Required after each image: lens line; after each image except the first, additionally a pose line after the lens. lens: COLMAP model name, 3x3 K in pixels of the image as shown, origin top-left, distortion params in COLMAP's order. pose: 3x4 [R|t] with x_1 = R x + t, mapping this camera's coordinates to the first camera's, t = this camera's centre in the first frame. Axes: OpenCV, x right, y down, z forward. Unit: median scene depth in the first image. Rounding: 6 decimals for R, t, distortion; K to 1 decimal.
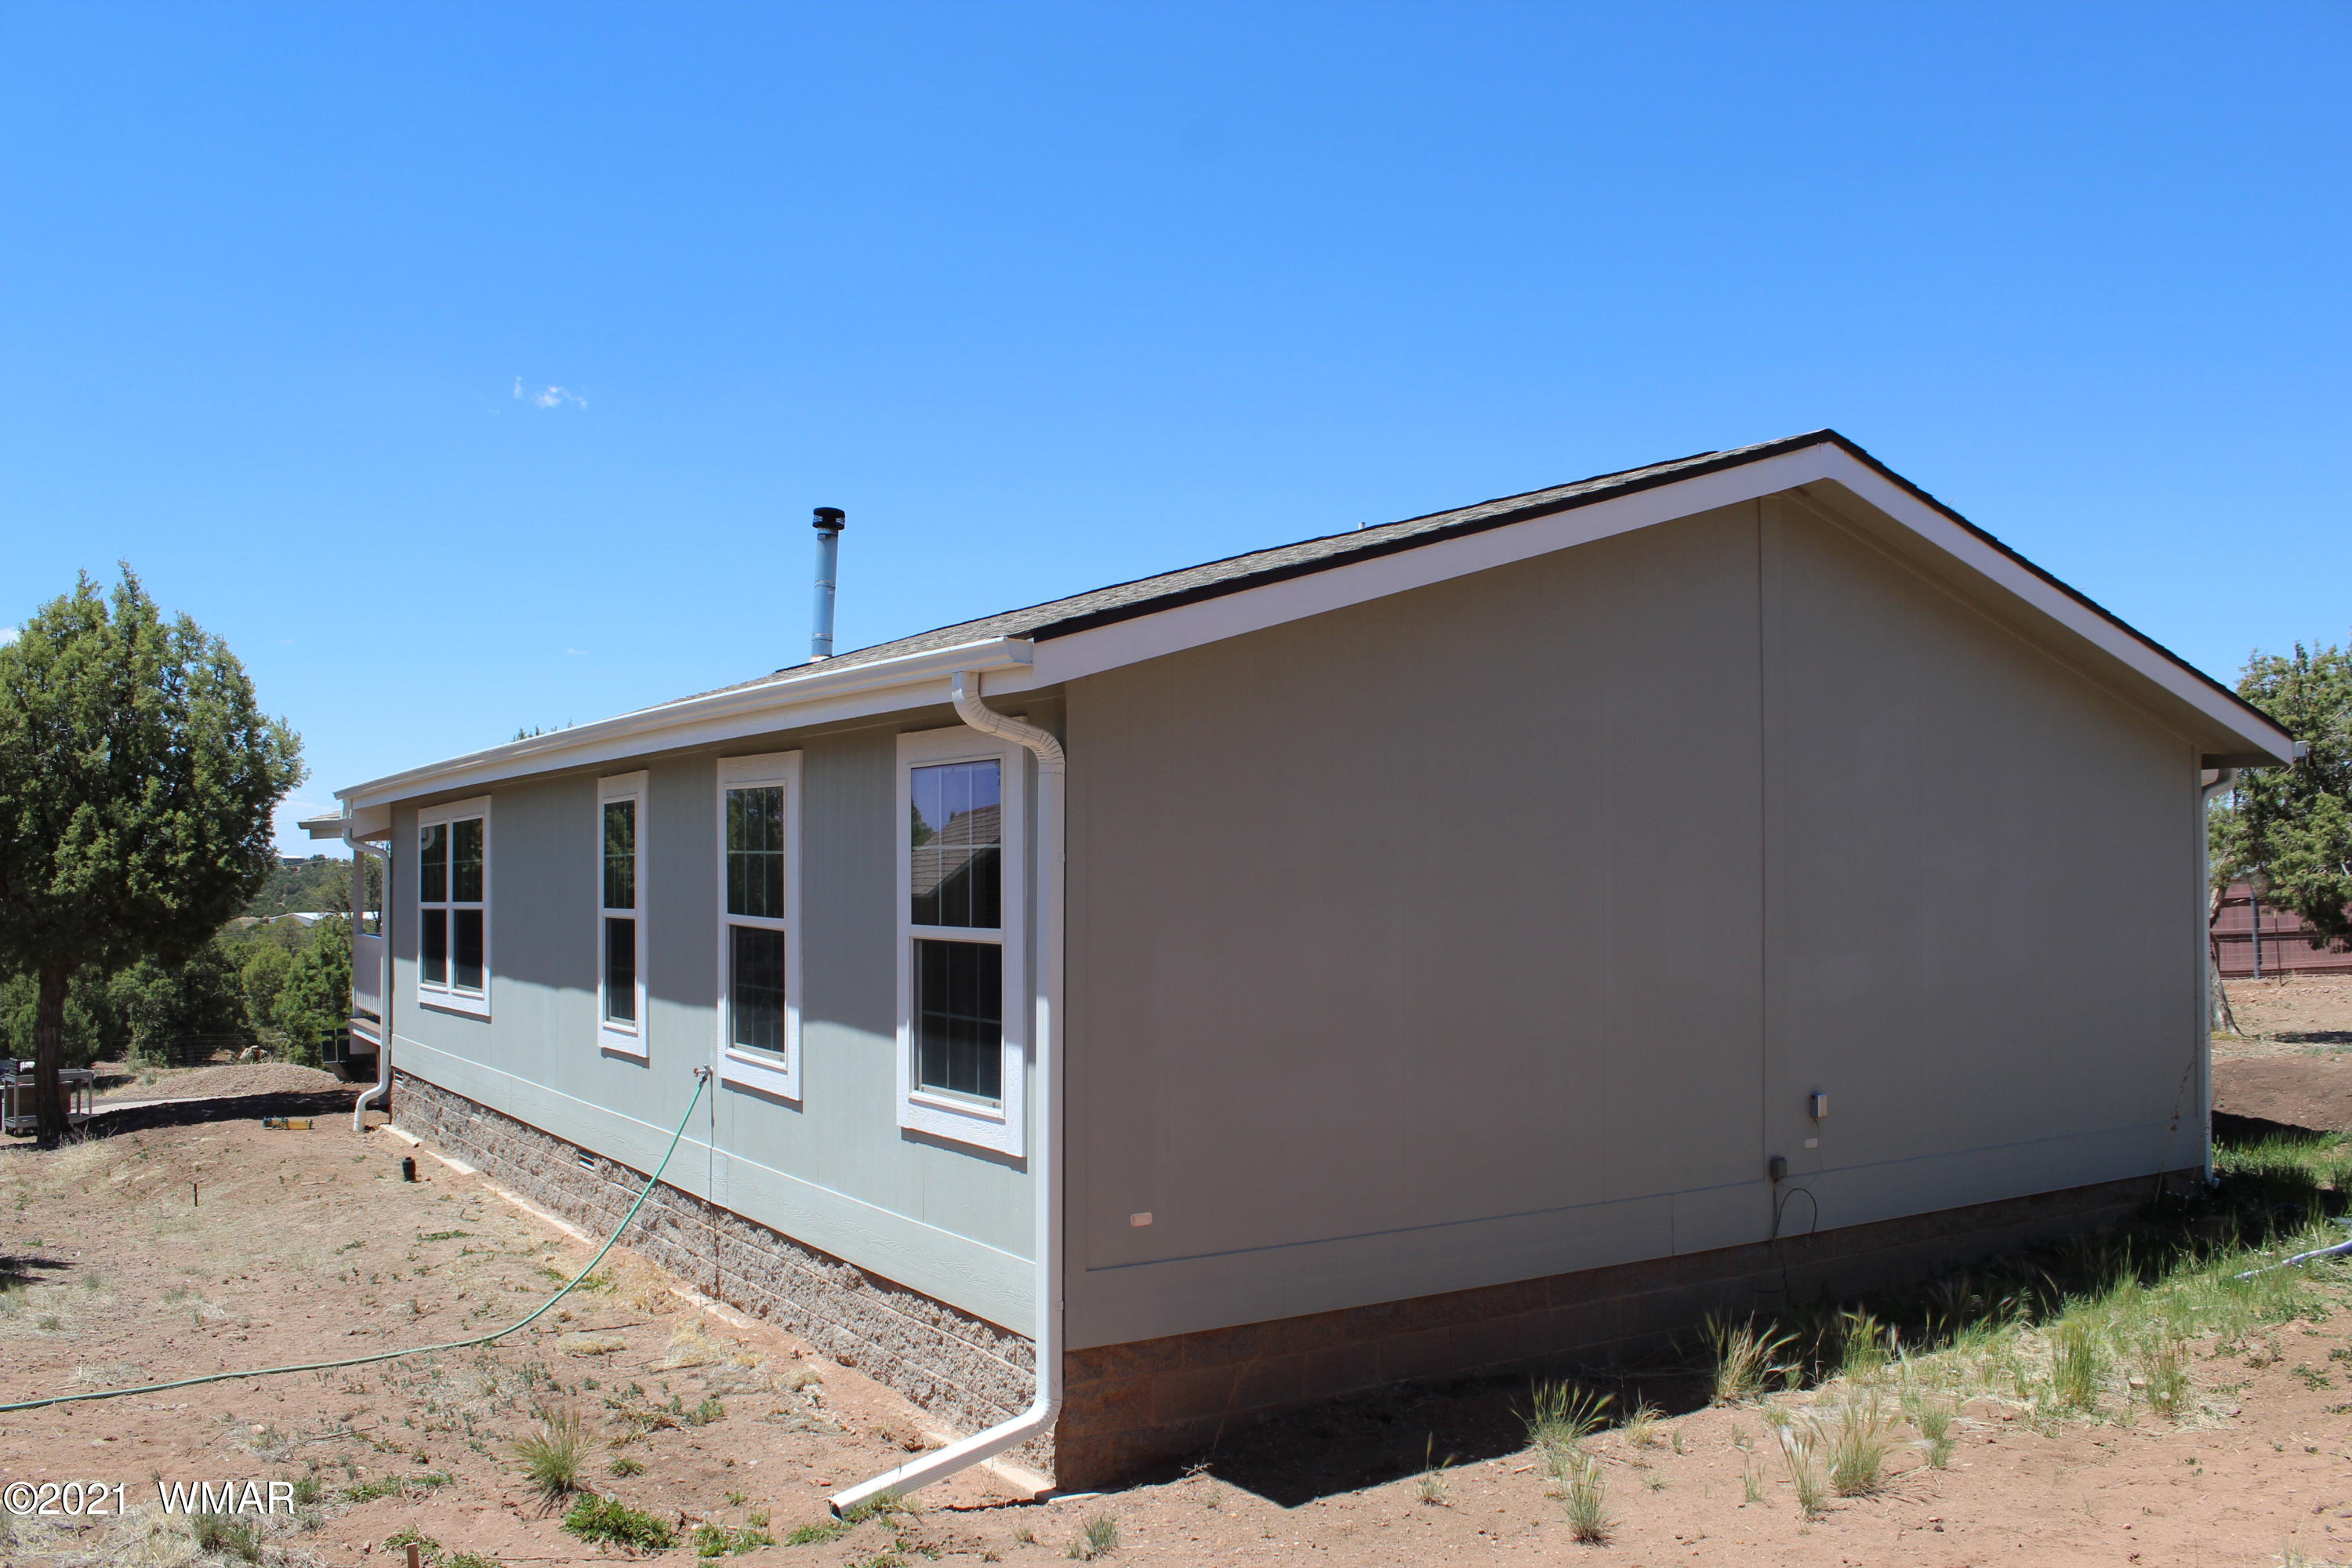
lens RADIAL K [[1995.8, 0, 1176.0], [0, 1995.8, 784.0], [0, 0, 1]] dist [-0.180449, 0.171432]
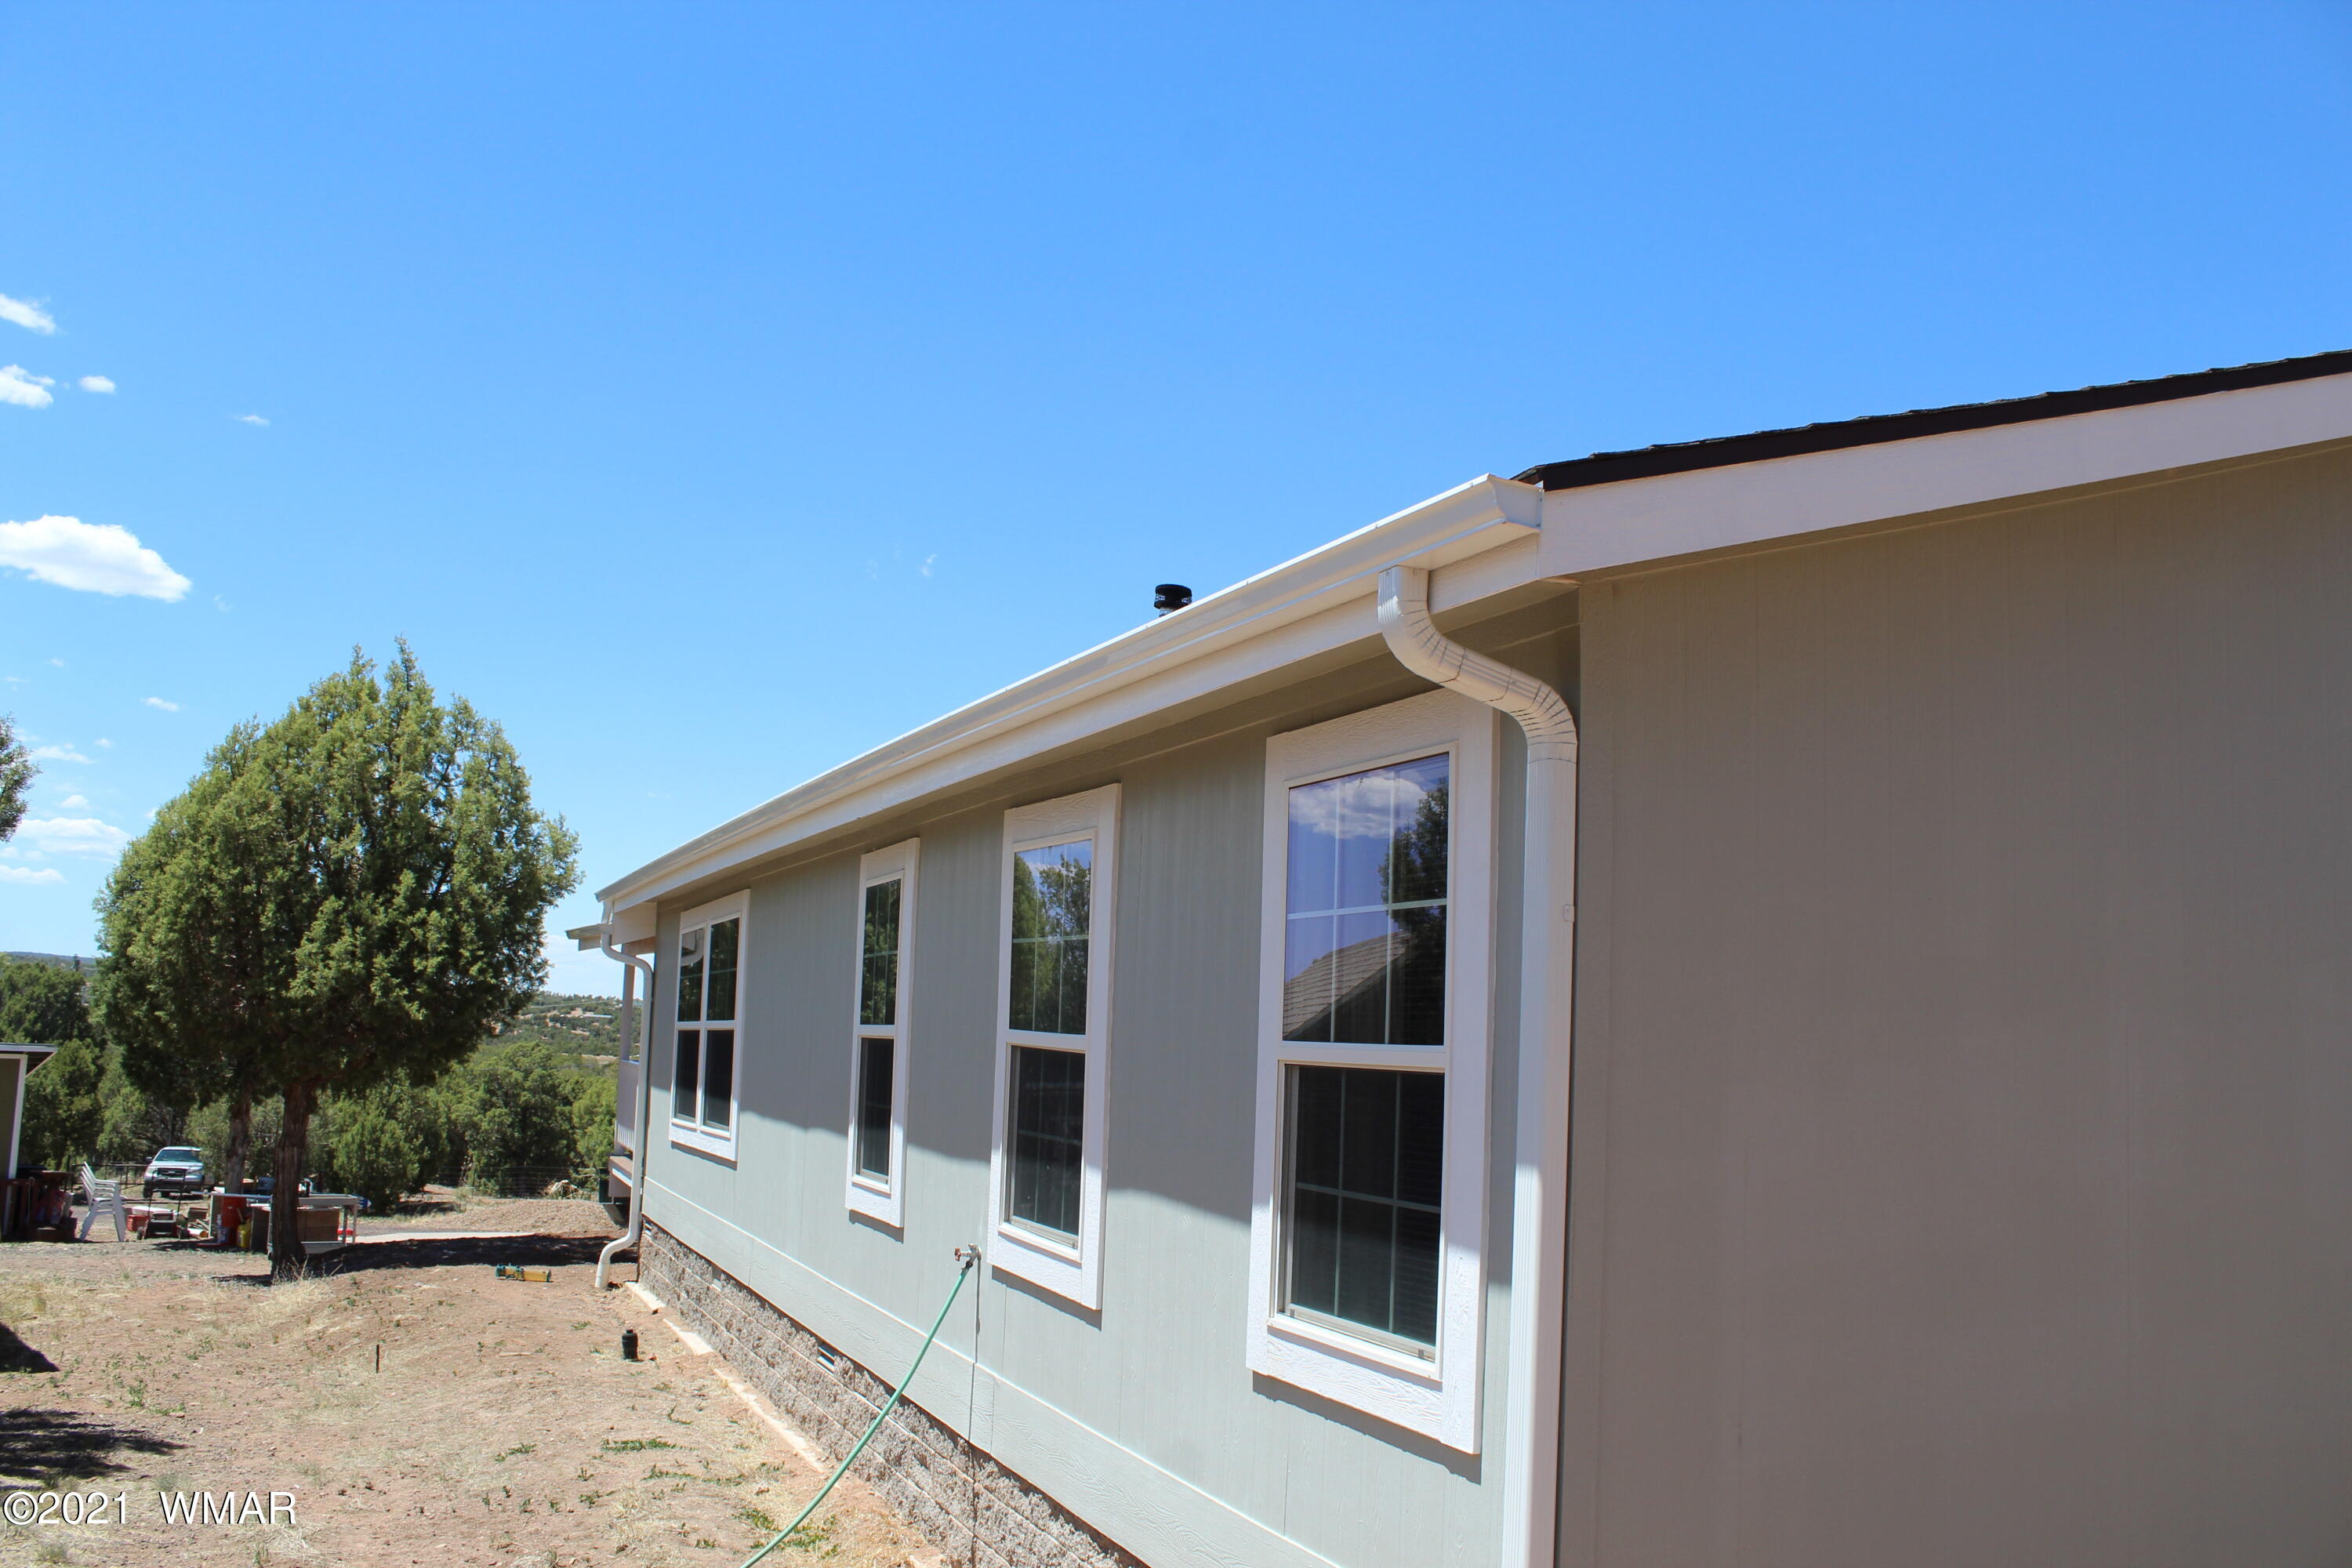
lens RADIAL K [[1995.8, 0, 1176.0], [0, 1995.8, 784.0], [0, 0, 1]] dist [-0.180449, 0.171432]
pose [[0.985231, 0.017078, -0.170379, -0.037355], [-0.031422, 0.996150, -0.081846, 0.025808], [0.168325, 0.085991, 0.981974, 0.230609]]
